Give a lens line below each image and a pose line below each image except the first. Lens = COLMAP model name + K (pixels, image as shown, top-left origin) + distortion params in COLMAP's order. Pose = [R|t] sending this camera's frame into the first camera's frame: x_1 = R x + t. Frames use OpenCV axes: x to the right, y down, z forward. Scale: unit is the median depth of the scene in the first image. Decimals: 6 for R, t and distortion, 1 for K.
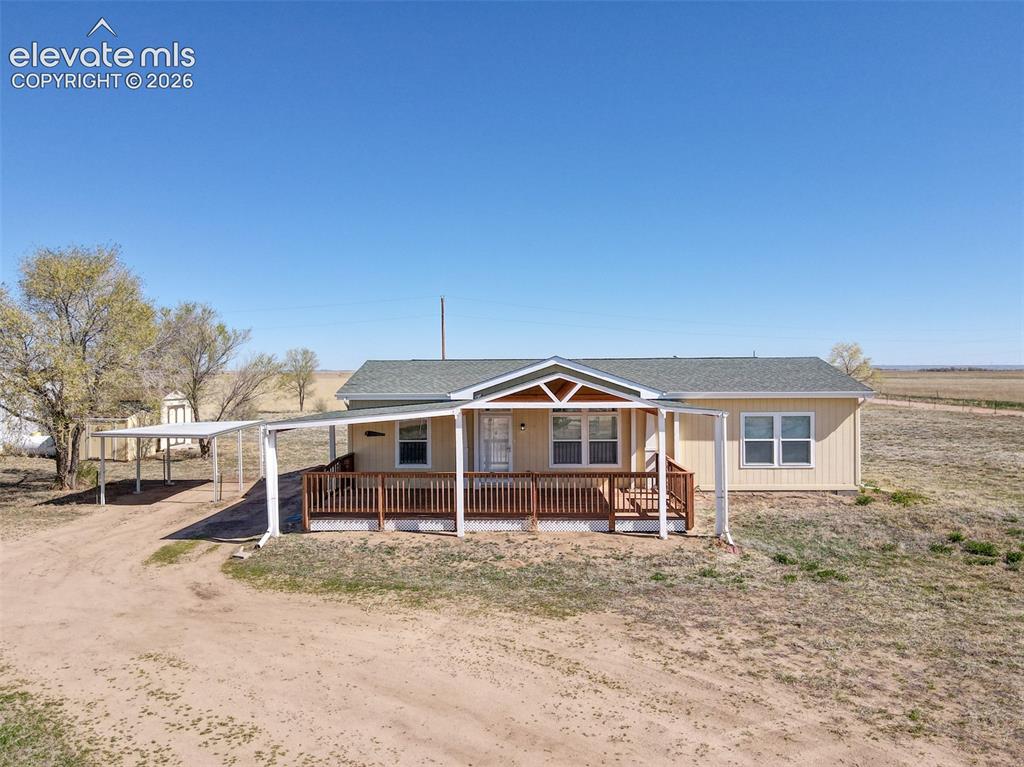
lens RADIAL K [[742.4, 0, 511.1], [0, 742.4, 380.0], [0, 0, 1]] dist [0.023284, -0.003100]
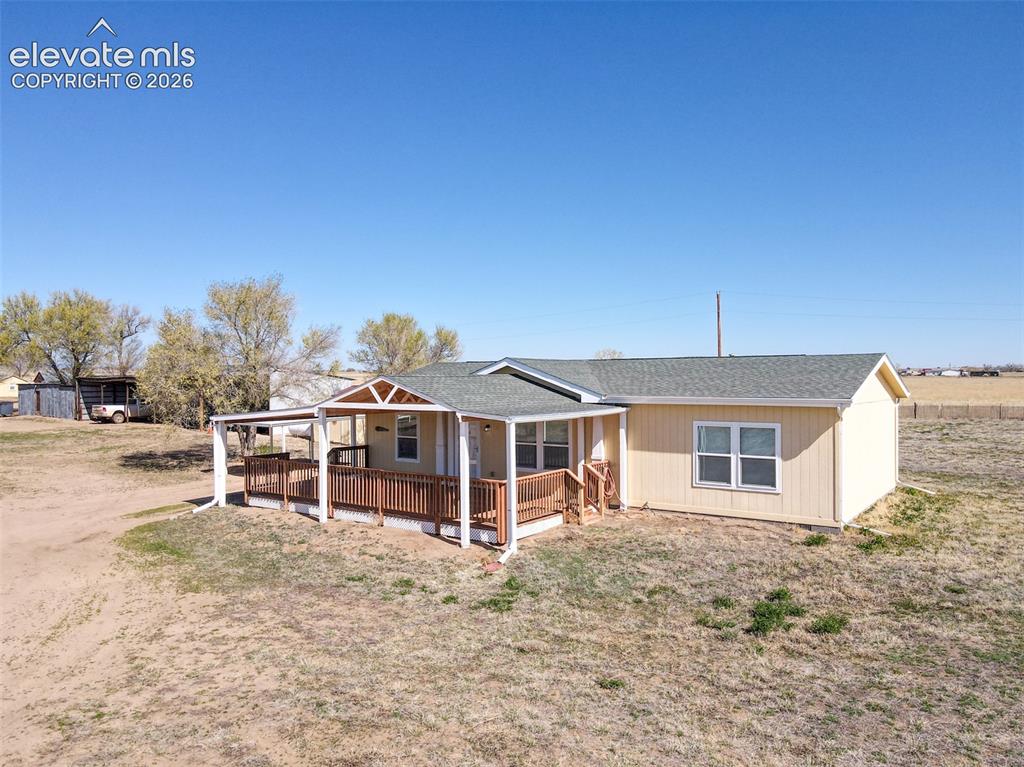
lens RADIAL K [[742.4, 0, 512.2], [0, 742.4, 387.6], [0, 0, 1]] dist [0.023284, -0.003100]
pose [[0.837081, 0.009124, -0.547003, 0.608526], [-0.003274, 0.999927, 0.011669, -0.003962], [0.547069, -0.007977, 0.837049, 0.178872]]
